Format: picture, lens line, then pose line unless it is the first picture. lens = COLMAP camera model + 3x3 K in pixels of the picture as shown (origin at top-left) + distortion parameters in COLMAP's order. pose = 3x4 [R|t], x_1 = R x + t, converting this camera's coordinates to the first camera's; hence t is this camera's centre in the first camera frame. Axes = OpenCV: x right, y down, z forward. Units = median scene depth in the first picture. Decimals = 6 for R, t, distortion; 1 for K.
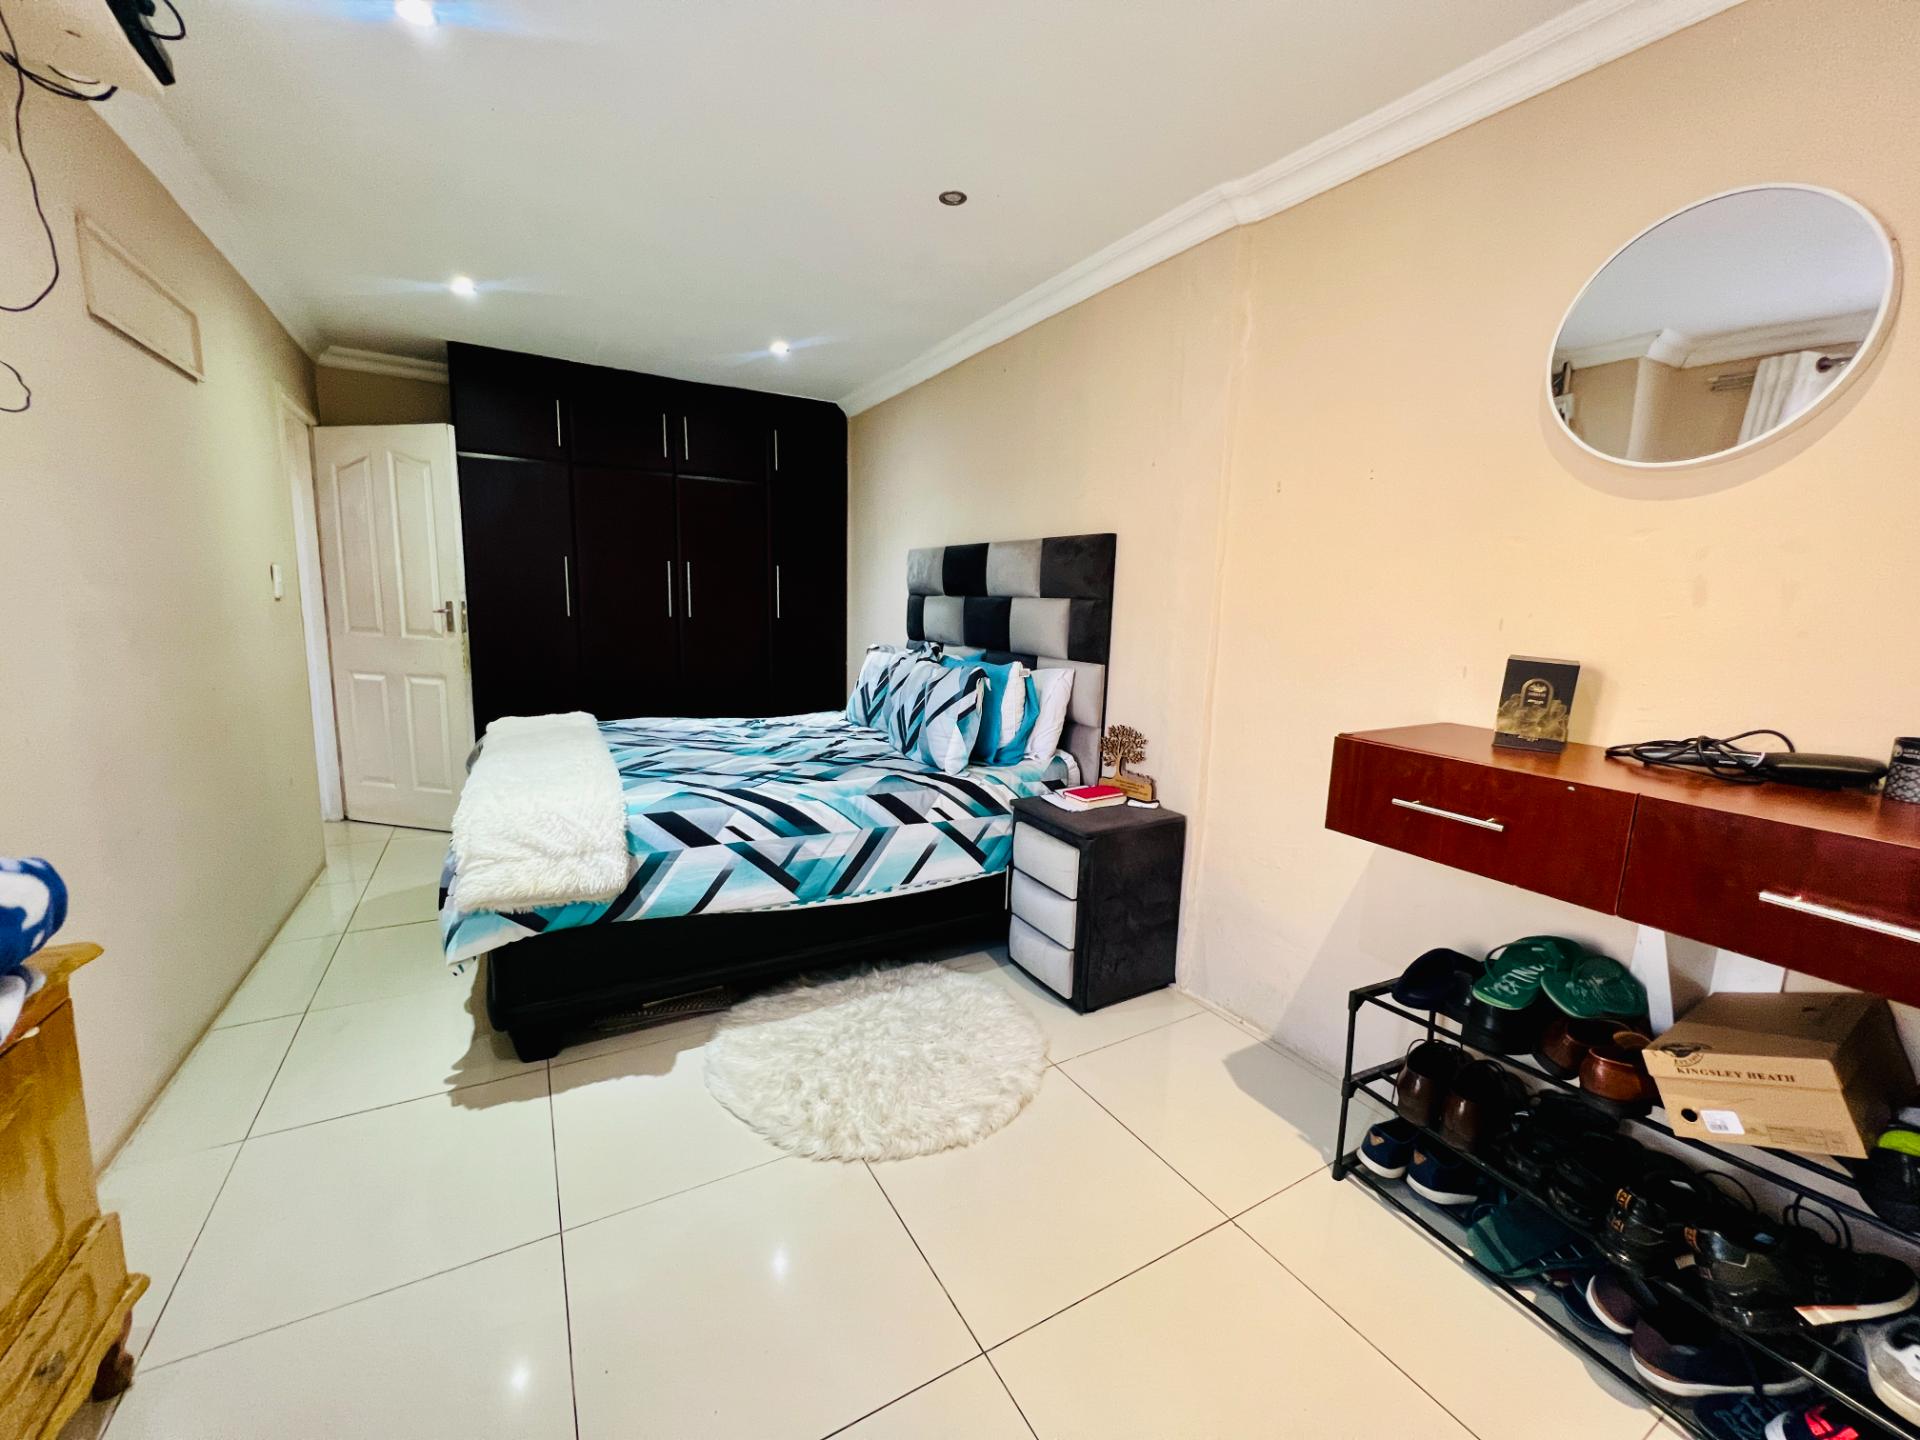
lens RADIAL K [[767.9, 0, 960.9], [0, 767.9, 721.9], [0, 0, 1]] dist [-0.002905, 0.000602]
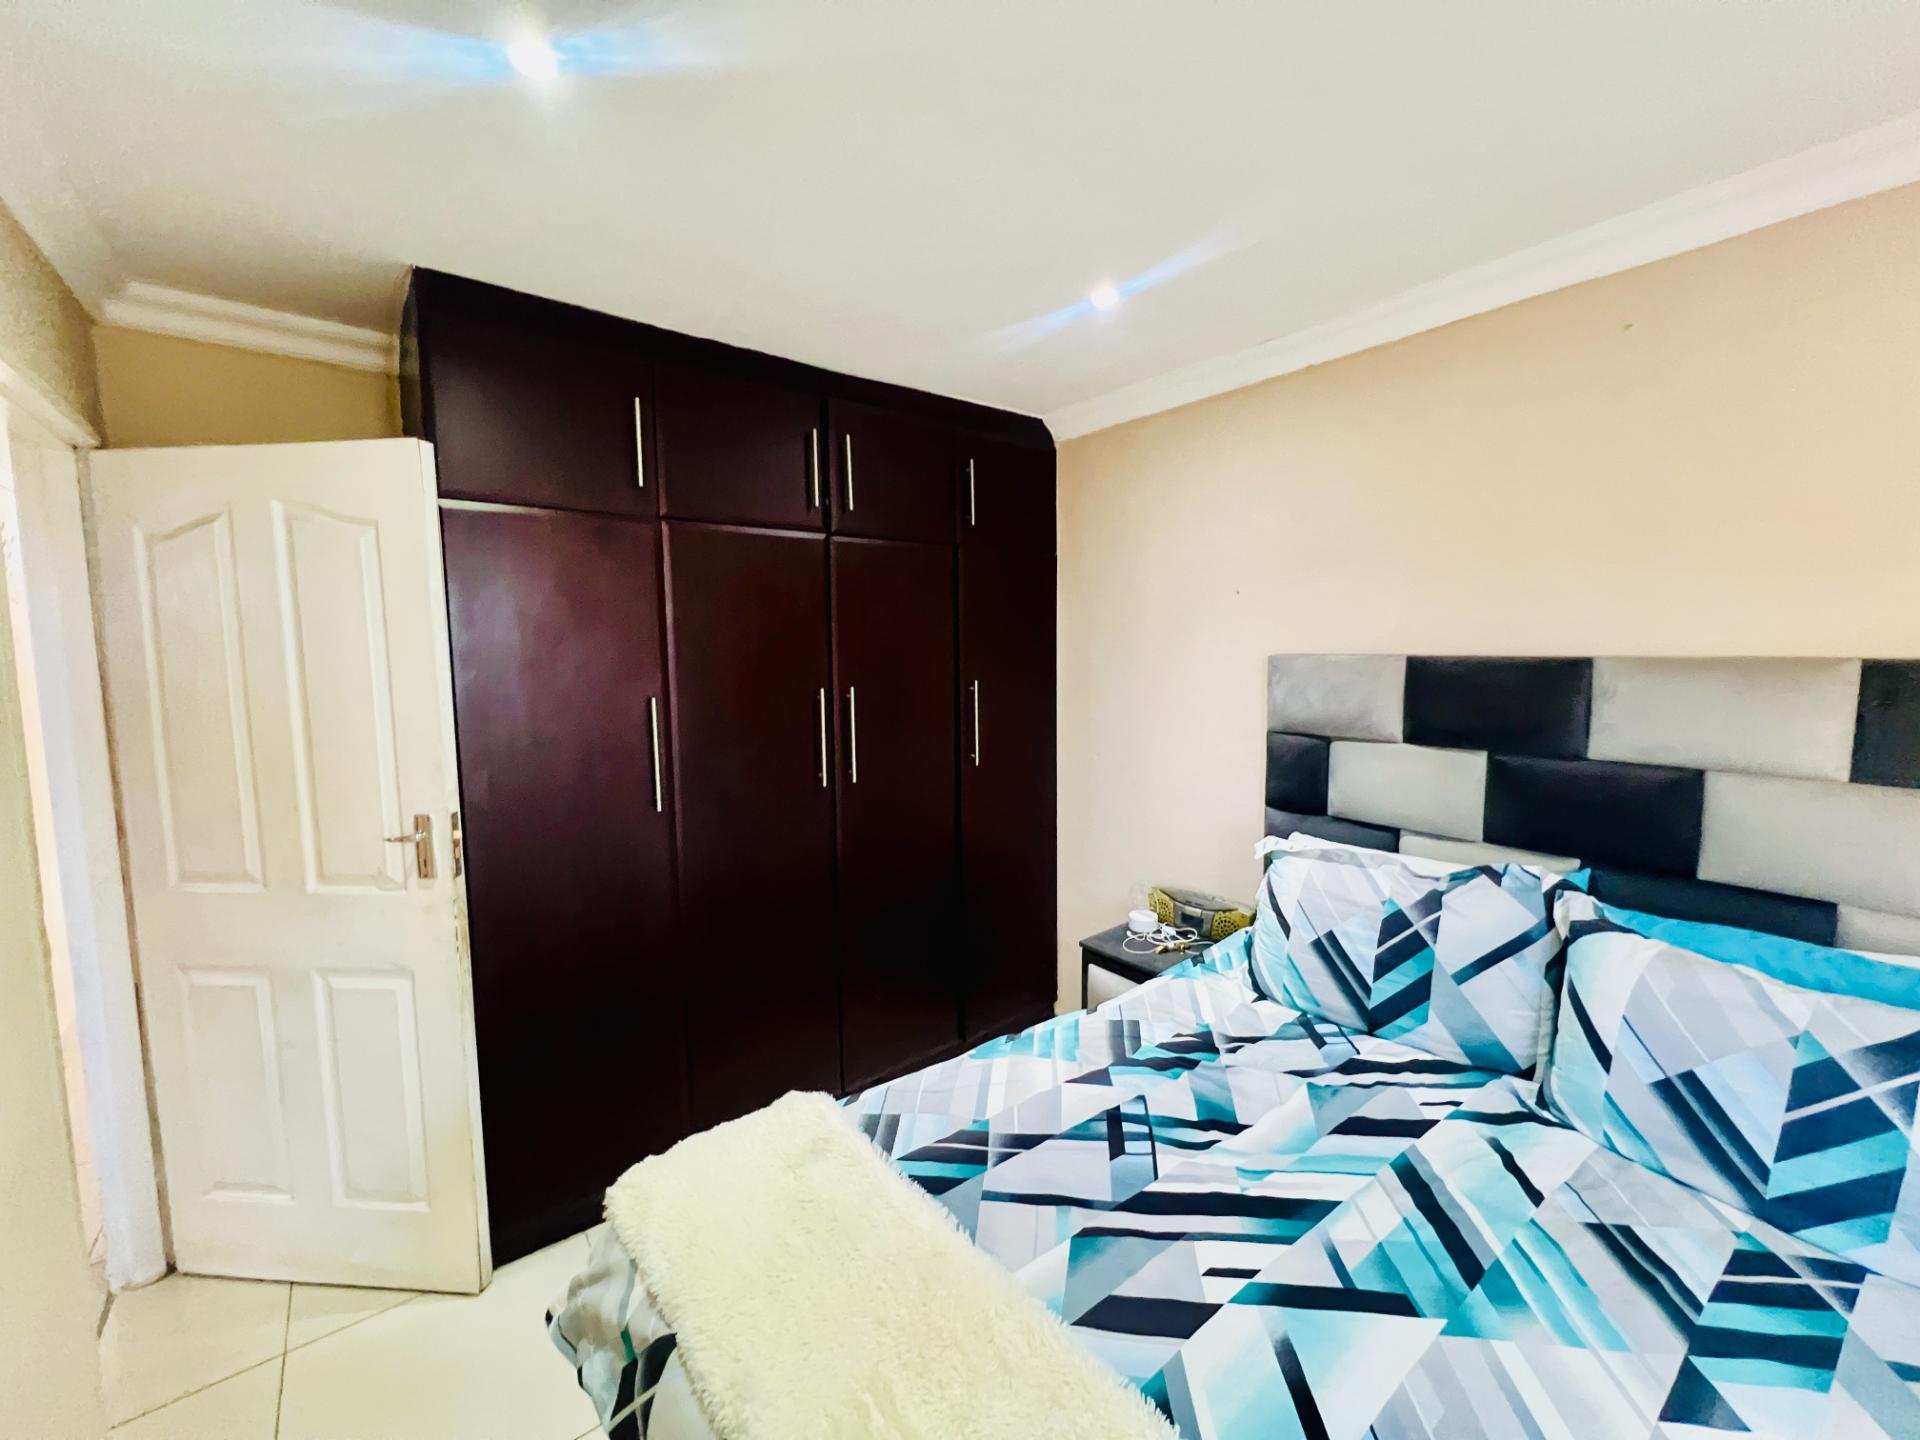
lens RADIAL K [[767.9, 0, 968.2], [0, 767.9, 722.9], [0, 0, 1]] dist [-0.002905, 0.000602]
pose [[0.988852, -0.052745, 0.139250, -0.398894], [0.060683, 0.996728, -0.053393, -0.166934], [-0.135978, 0.061248, 0.988817, 0.488480]]
